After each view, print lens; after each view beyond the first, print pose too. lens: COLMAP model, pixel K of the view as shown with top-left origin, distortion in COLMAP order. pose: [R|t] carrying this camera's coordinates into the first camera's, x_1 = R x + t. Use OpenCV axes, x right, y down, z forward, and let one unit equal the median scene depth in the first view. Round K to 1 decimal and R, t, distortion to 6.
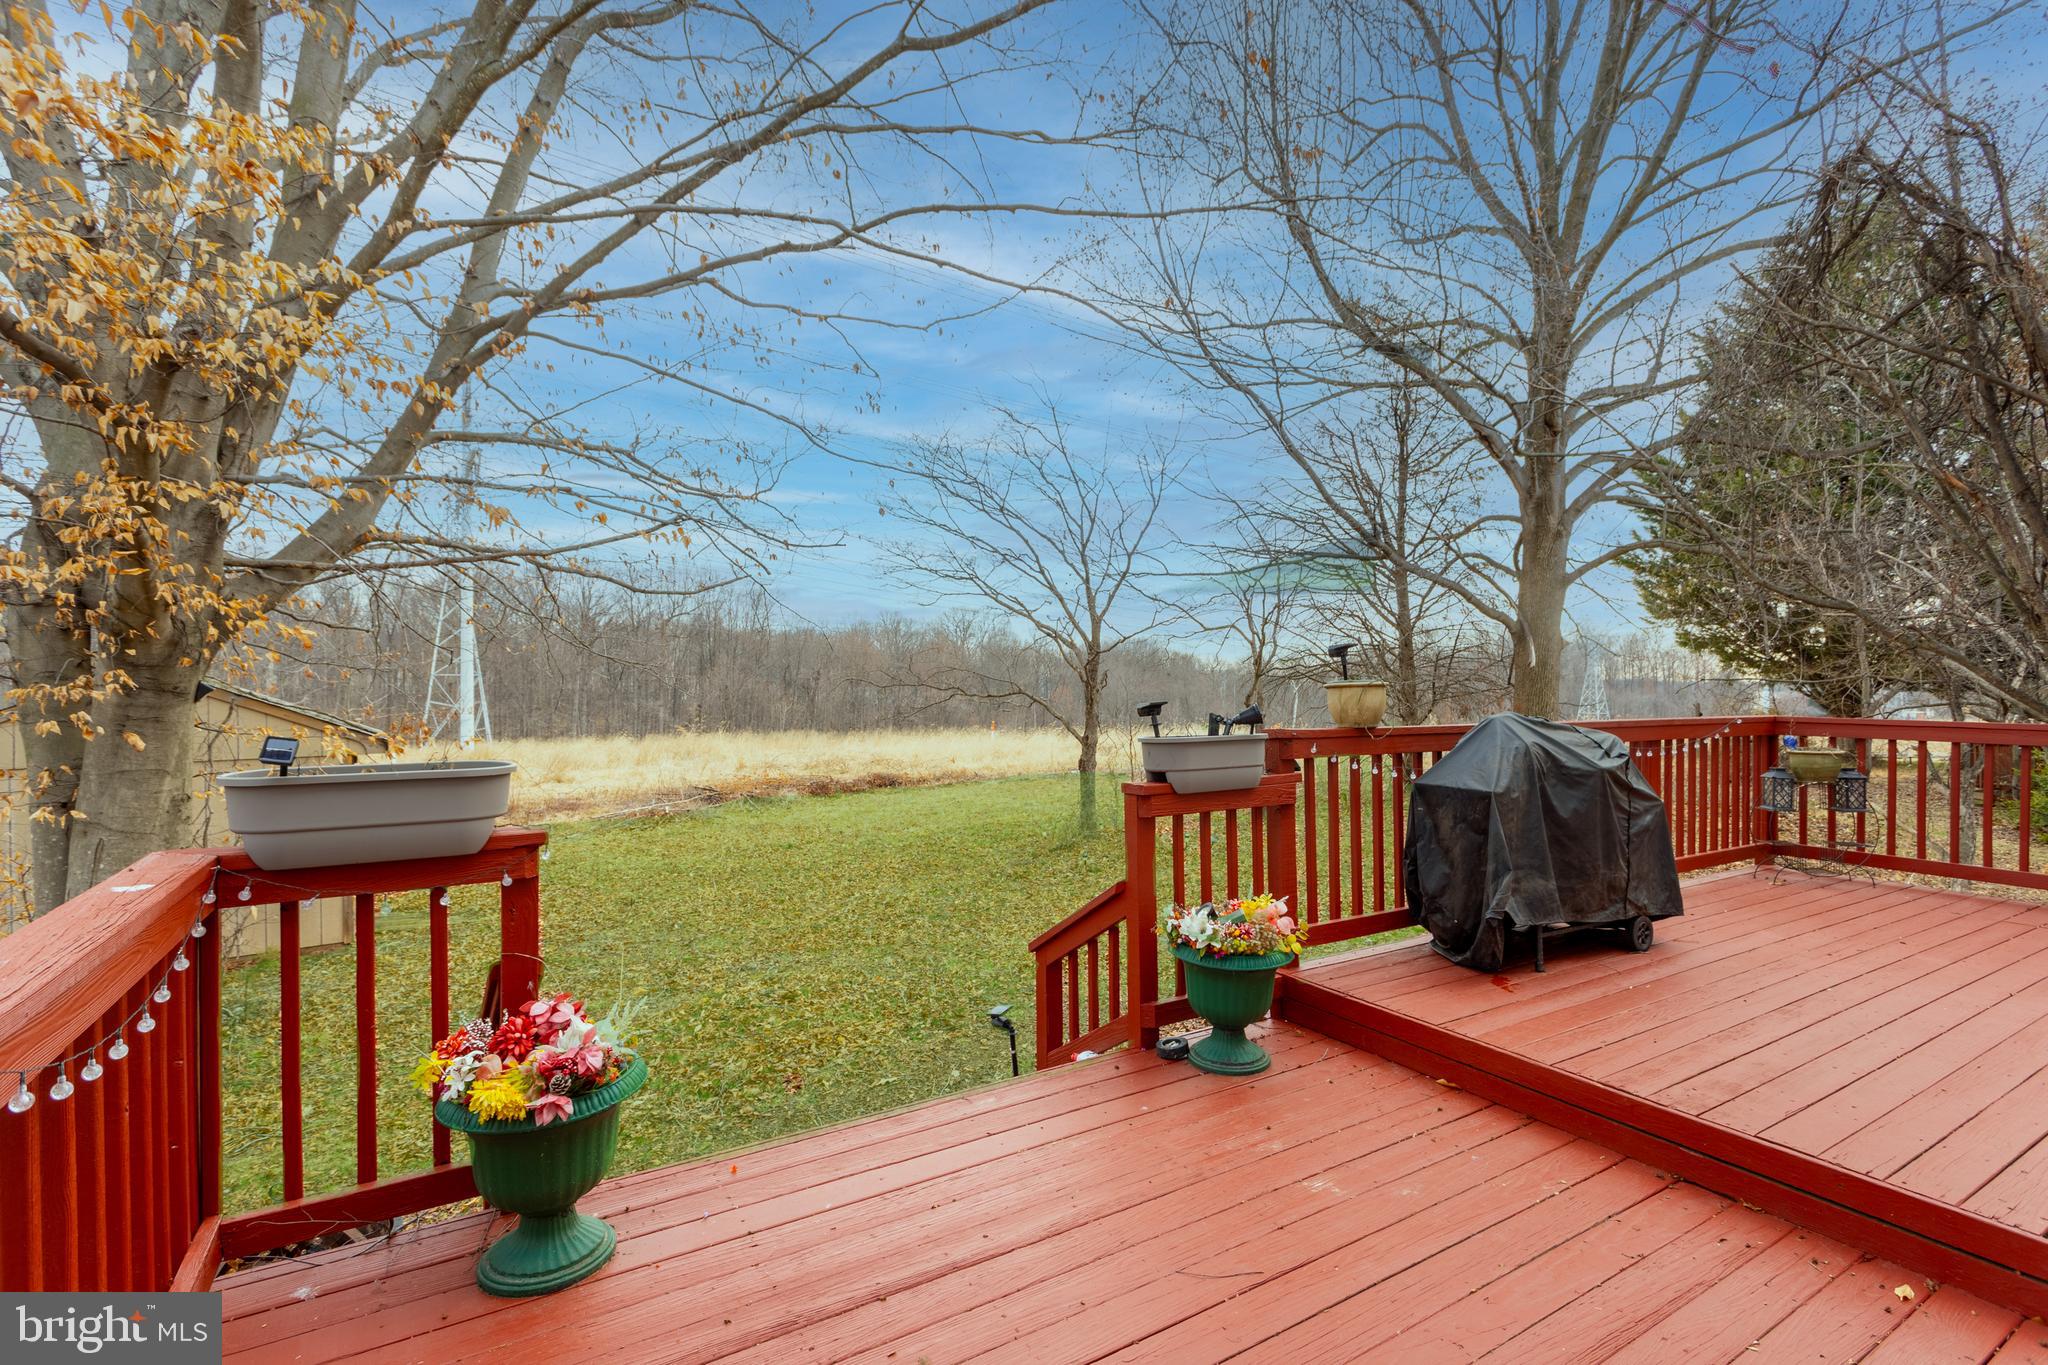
lens RADIAL K [[955.2, 0, 1024.0], [0, 955.2, 682.5], [0, 0, 1]] dist [0.001360, 0.000168]
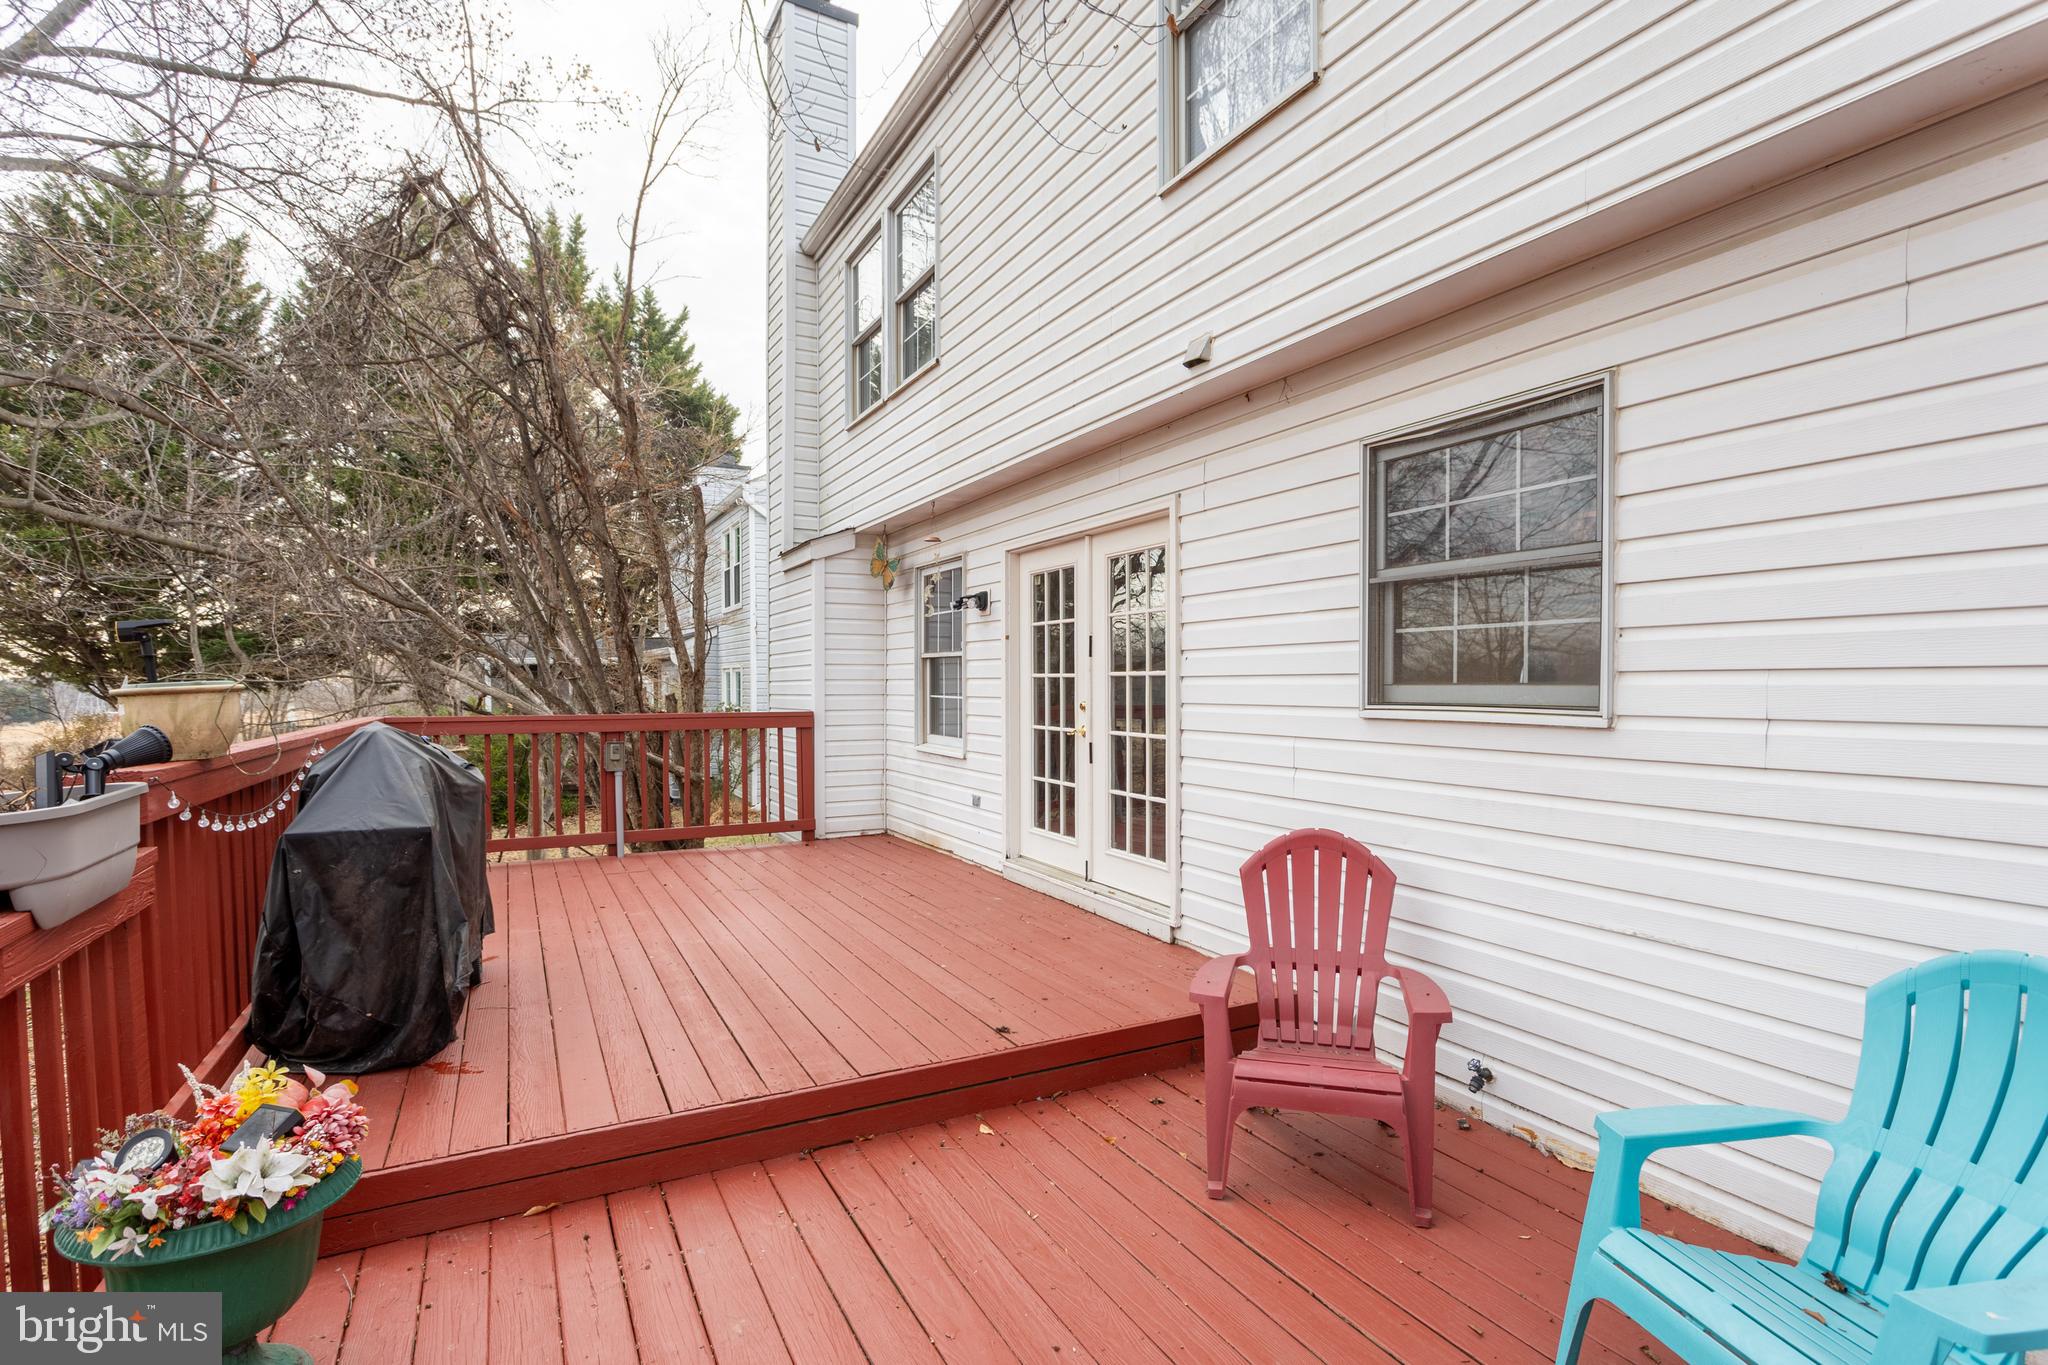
lens RADIAL K [[978.8, 0, 1028.4], [0, 978.8, 680.7], [0, 0, 1]] dist [-0.012499, 0.001189]
pose [[0.054297, 0.005139, 0.998512, -0.271716], [-0.000995, 0.999987, -0.005093, 0.004938], [-0.998524, -0.000717, 0.054301, 0.513148]]
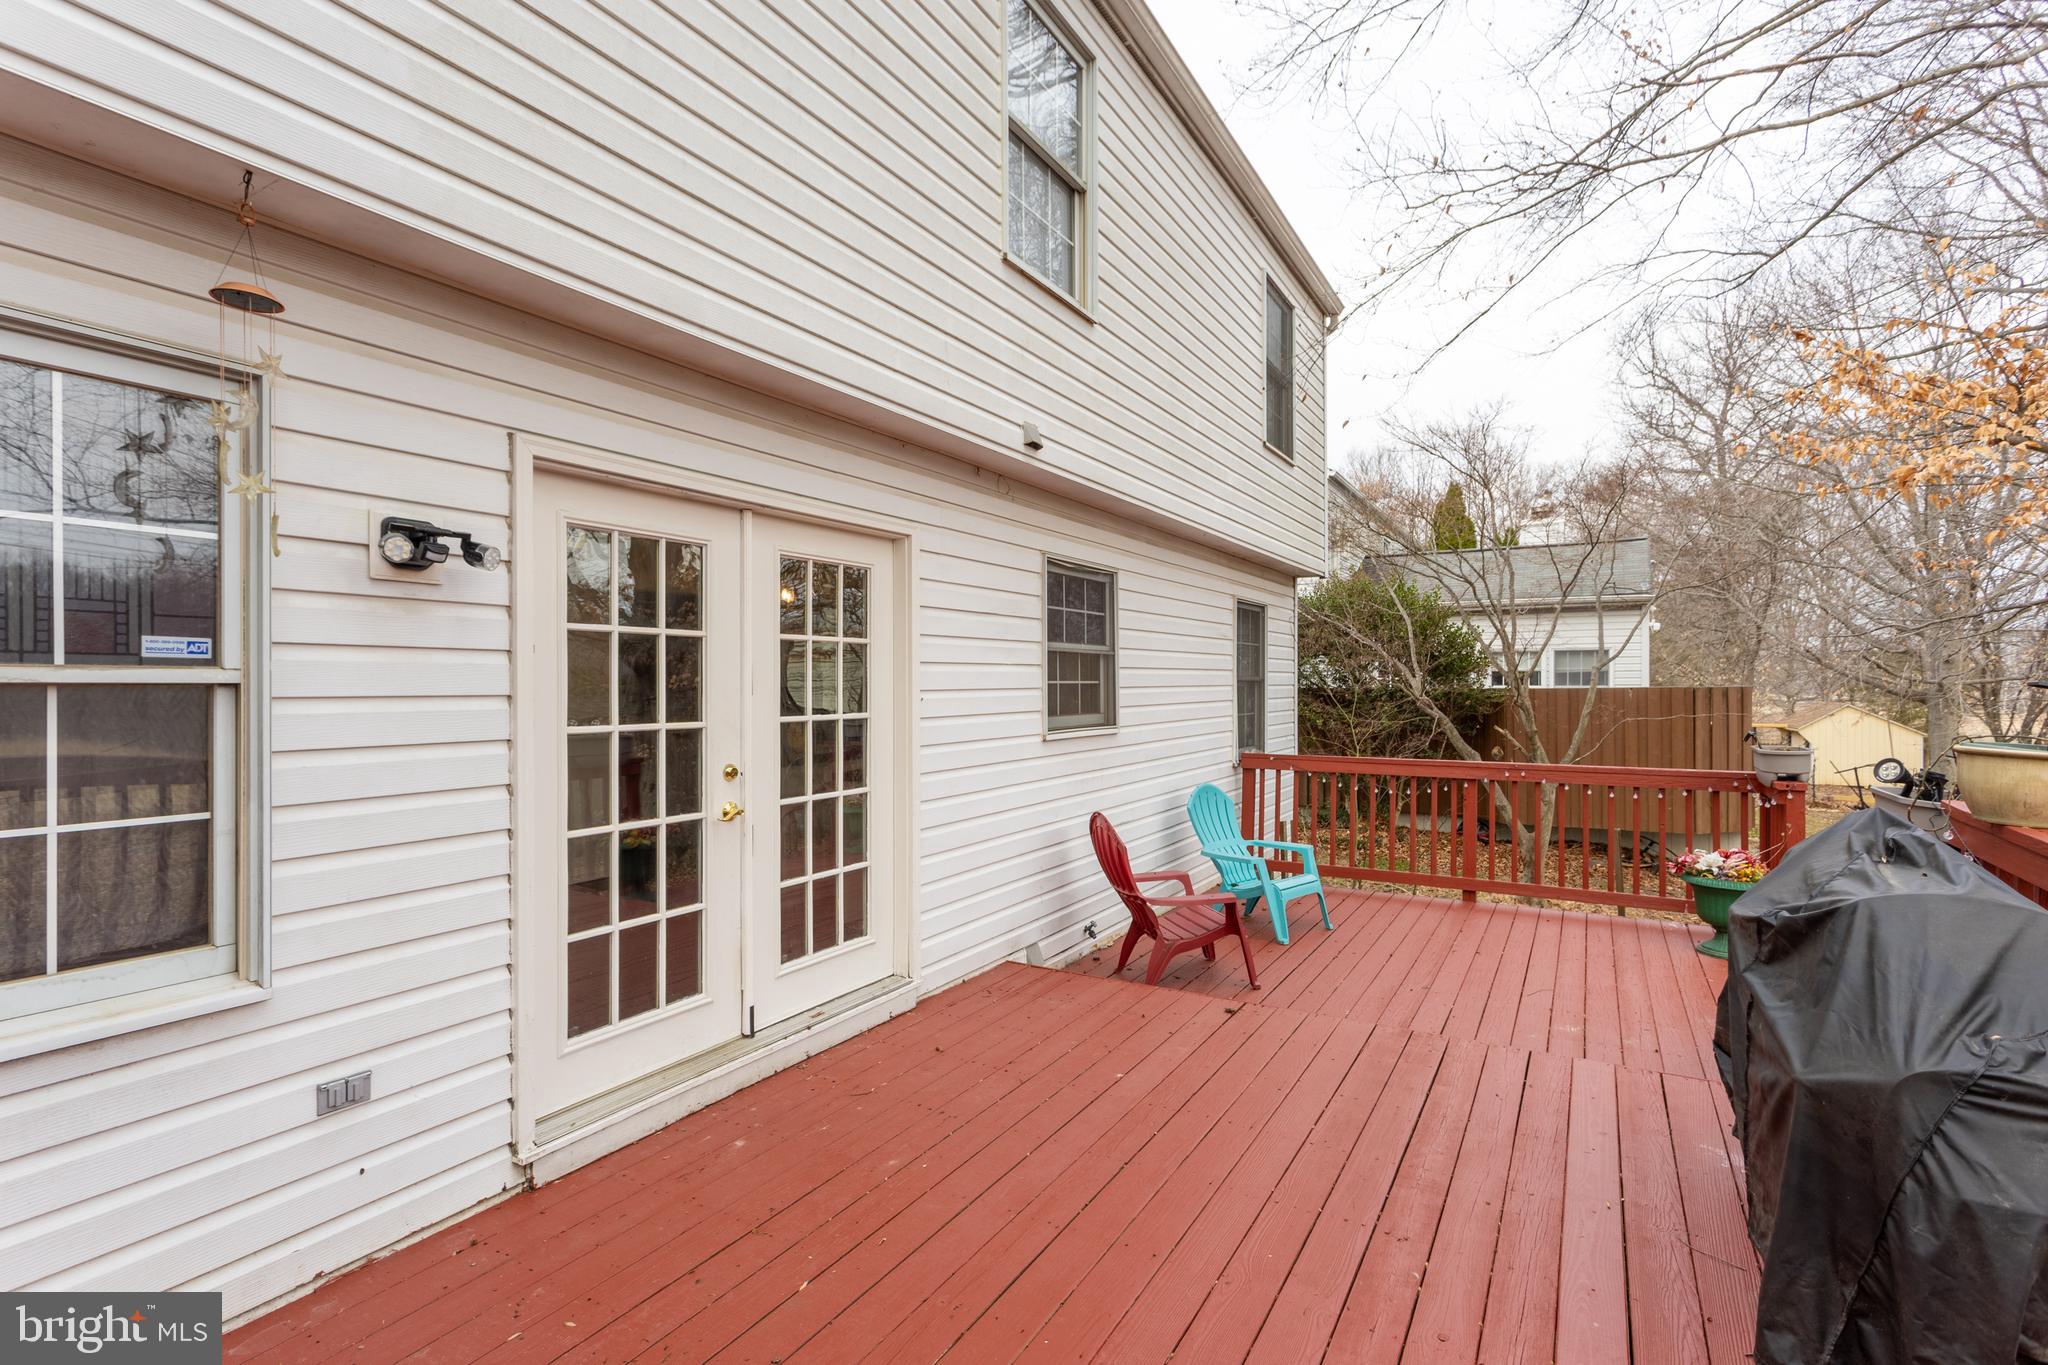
lens RADIAL K [[955.2, 0, 1024.0], [0, 955.2, 682.5], [0, 0, 1]] dist [0.001360, 0.000168]
pose [[-0.883017, 0.008518, -0.469263, 1.328885], [0.011310, 0.999931, -0.003133, -0.042177], [0.469204, -0.008073, -0.883053, 1.419772]]
